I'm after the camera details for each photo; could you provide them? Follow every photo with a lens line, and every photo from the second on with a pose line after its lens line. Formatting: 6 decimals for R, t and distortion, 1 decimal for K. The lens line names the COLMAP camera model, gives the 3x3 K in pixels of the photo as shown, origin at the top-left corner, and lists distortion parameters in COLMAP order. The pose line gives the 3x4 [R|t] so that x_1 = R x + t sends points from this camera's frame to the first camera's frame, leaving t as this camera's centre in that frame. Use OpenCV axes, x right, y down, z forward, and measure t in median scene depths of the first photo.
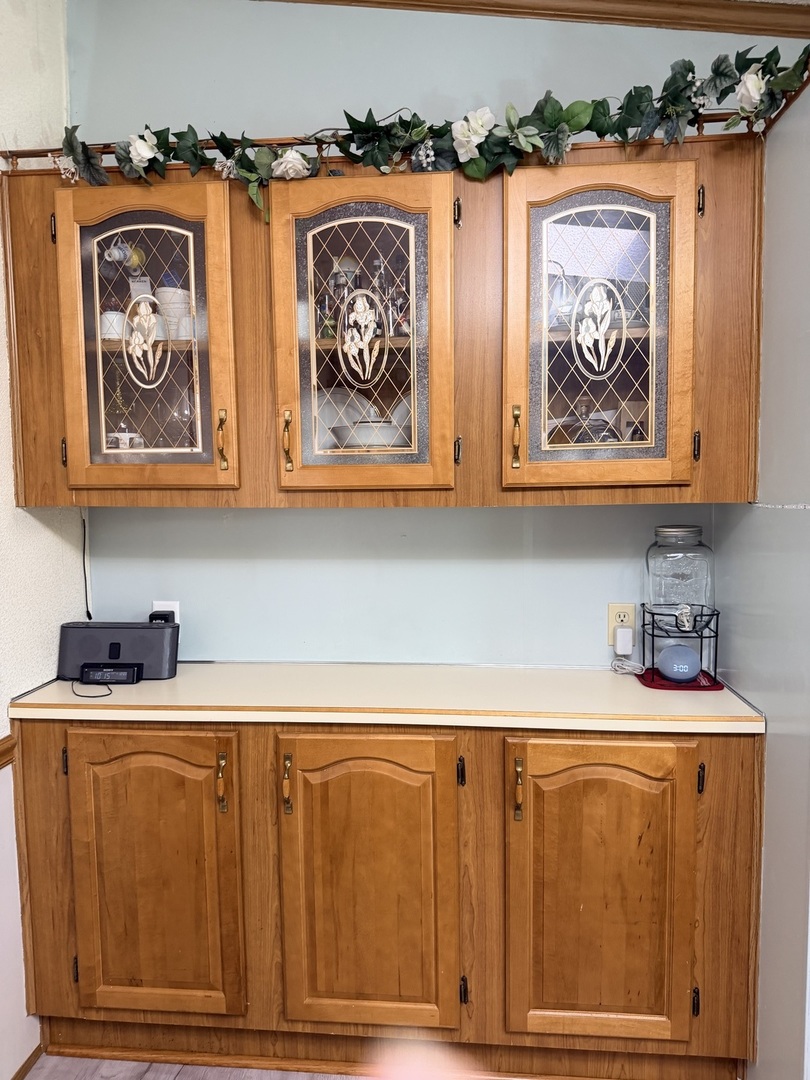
lens RADIAL K [[760.4, 0, 395.9], [0, 760.4, 543.7], [0, 0, 1]] dist [0.050357, -0.065952]
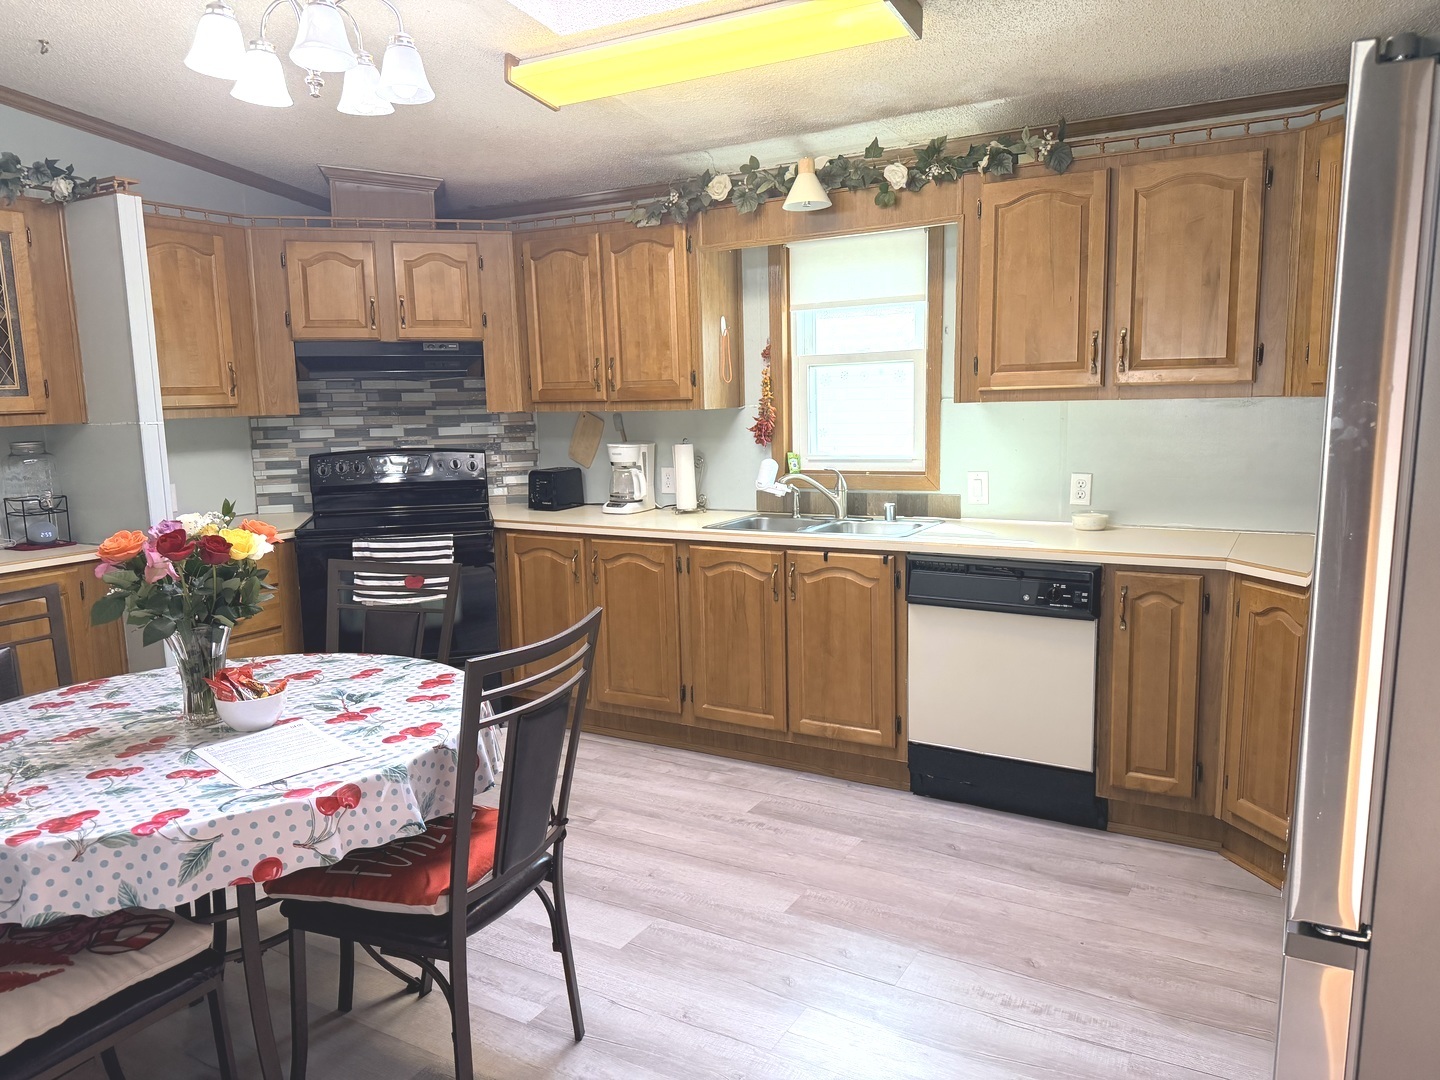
lens RADIAL K [[1013.9, 0, 734.4], [0, 1013.9, 544.9], [0, 0, 1]] dist [0.050357, -0.065952]
pose [[0.406348, -0.135244, 0.903654, -1.009285], [0.087540, 0.990198, 0.108832, 0.090326], [-0.909515, 0.034882, 0.414204, -1.195733]]
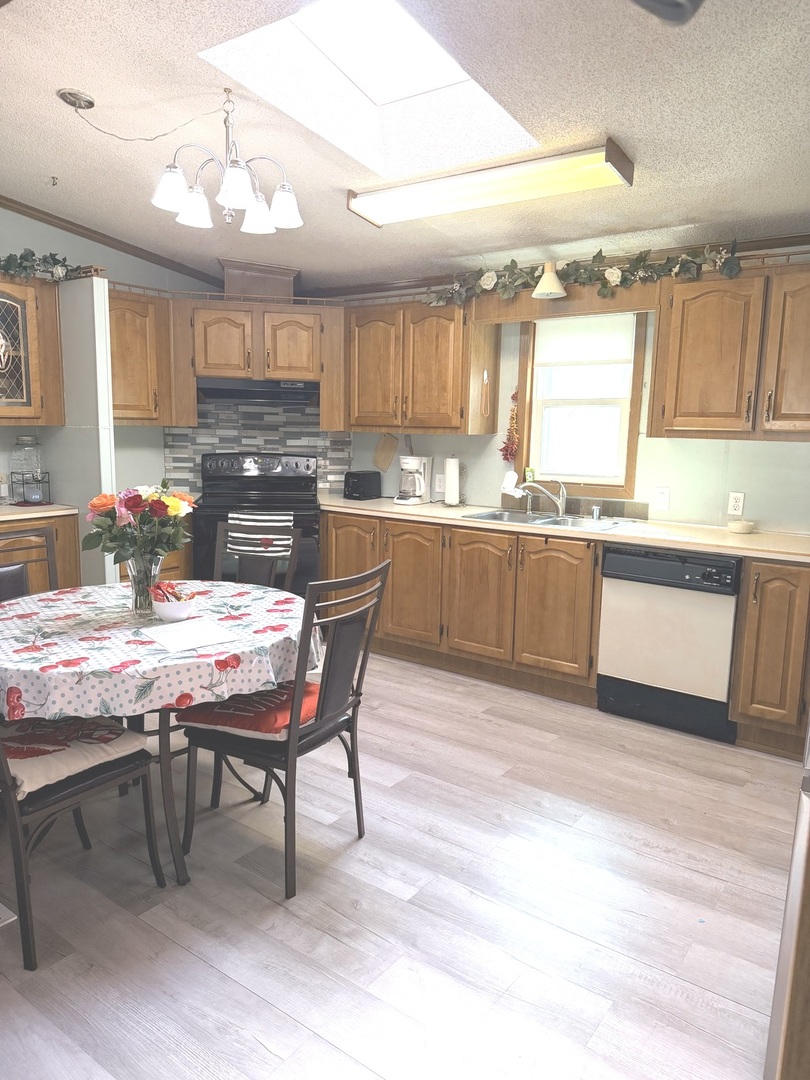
lens RADIAL K [[760.4, 0, 403.4], [0, 760.4, 539.4], [0, 0, 1]] dist [0.050357, -0.065952]
pose [[0.512287, -0.112865, 0.851366, -1.176326], [0.040633, 0.993402, 0.107245, 0.094947], [-0.857853, -0.020347, 0.513493, -1.291392]]
